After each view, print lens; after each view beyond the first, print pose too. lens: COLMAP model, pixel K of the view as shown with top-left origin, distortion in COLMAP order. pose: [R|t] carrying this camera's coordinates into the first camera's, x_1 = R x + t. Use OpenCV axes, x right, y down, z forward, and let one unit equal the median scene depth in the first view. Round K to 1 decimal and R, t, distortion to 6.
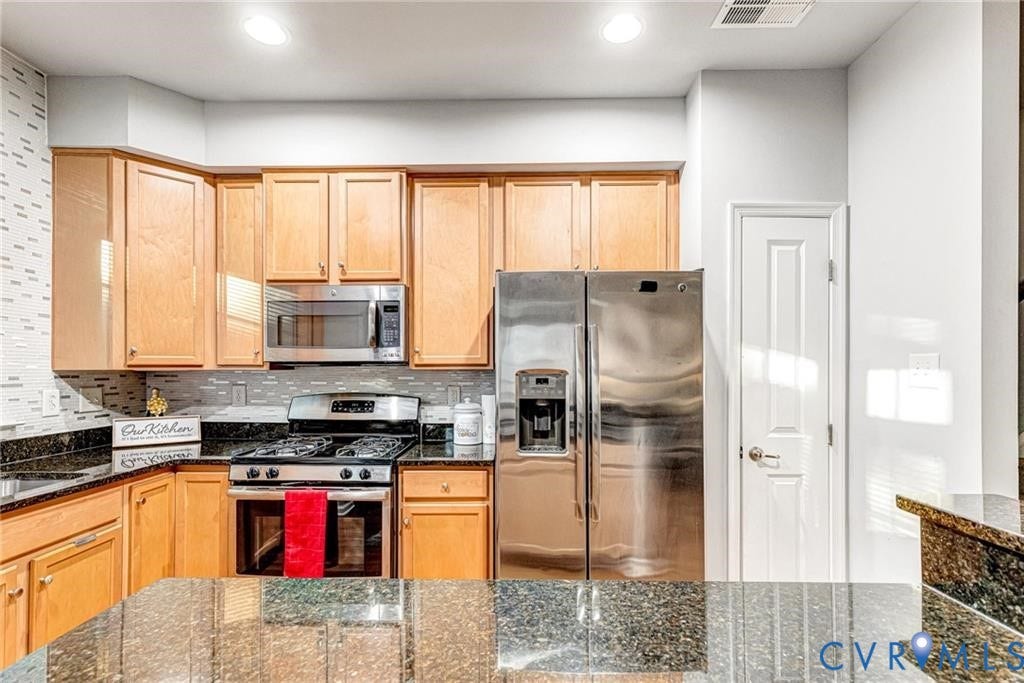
lens RADIAL K [[484.6, 0, 507.6], [0, 484.6, 366.0], [0, 0, 1]] dist [0.008015, -0.000471]
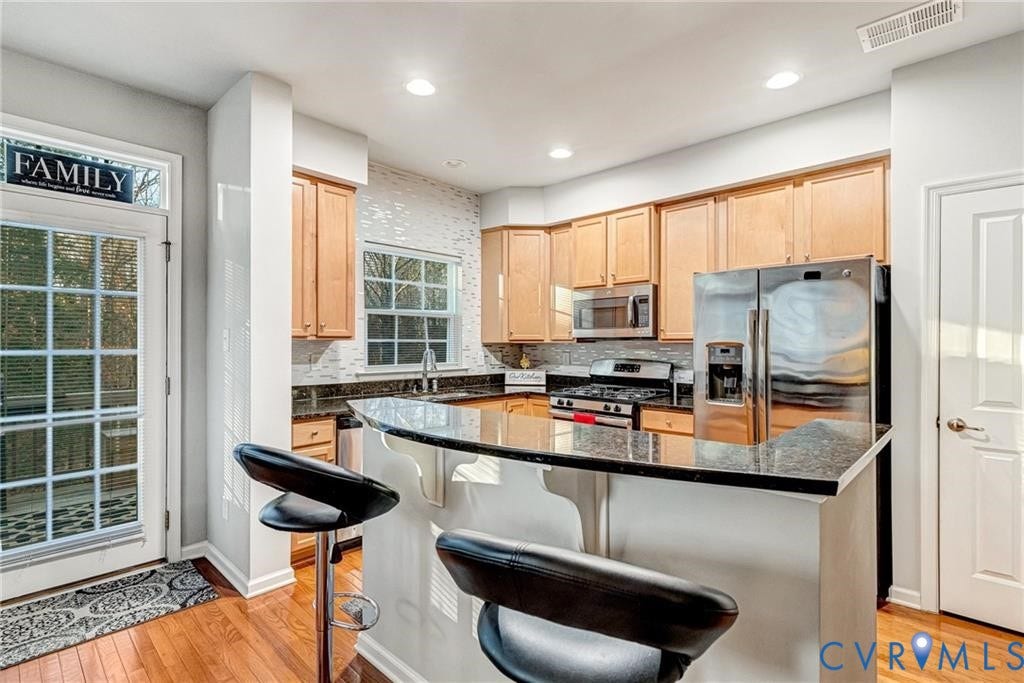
lens RADIAL K [[492.9, 0, 507.8], [0, 492.9, 340.4], [0, 0, 1]] dist [0.011342, 0.000075]
pose [[0.734927, -0.001733, -0.678144, 0.467251], [0.002829, 0.999996, 0.000510, -0.001209], [0.678141, -0.002293, 0.734929, -0.369657]]
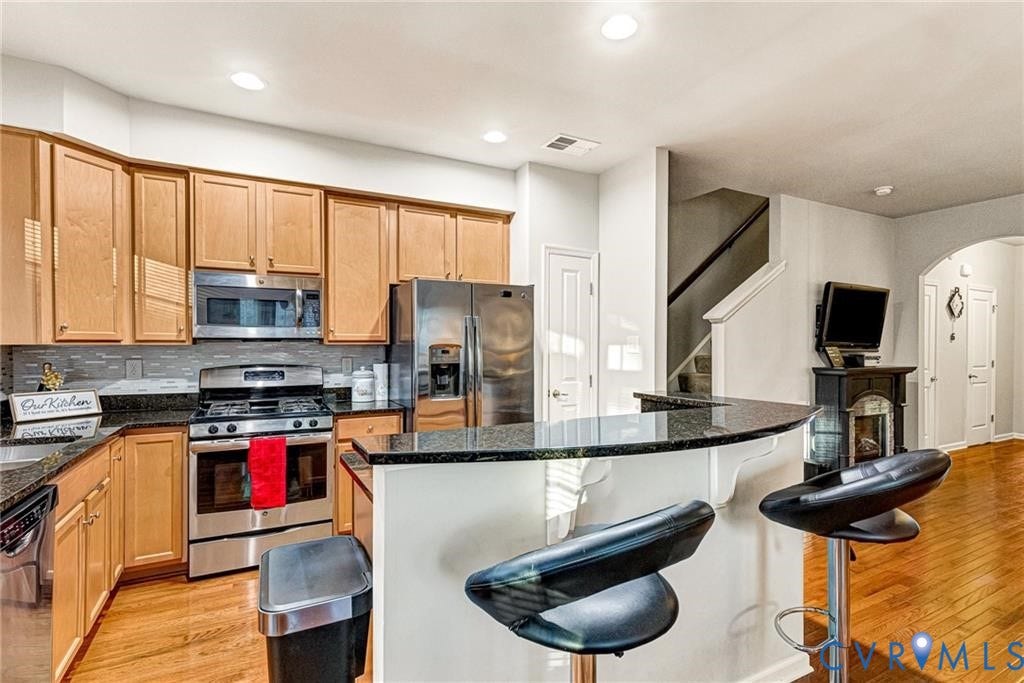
lens RADIAL K [[486.6, 0, 509.5], [0, 486.6, 350.9], [0, 0, 1]] dist [0.002412, 0.000158]
pose [[0.875312, -0.006112, 0.483519, -0.407389], [-0.002306, 0.999856, 0.016813, 0.001465], [-0.483552, -0.015832, 0.875172, -0.369592]]
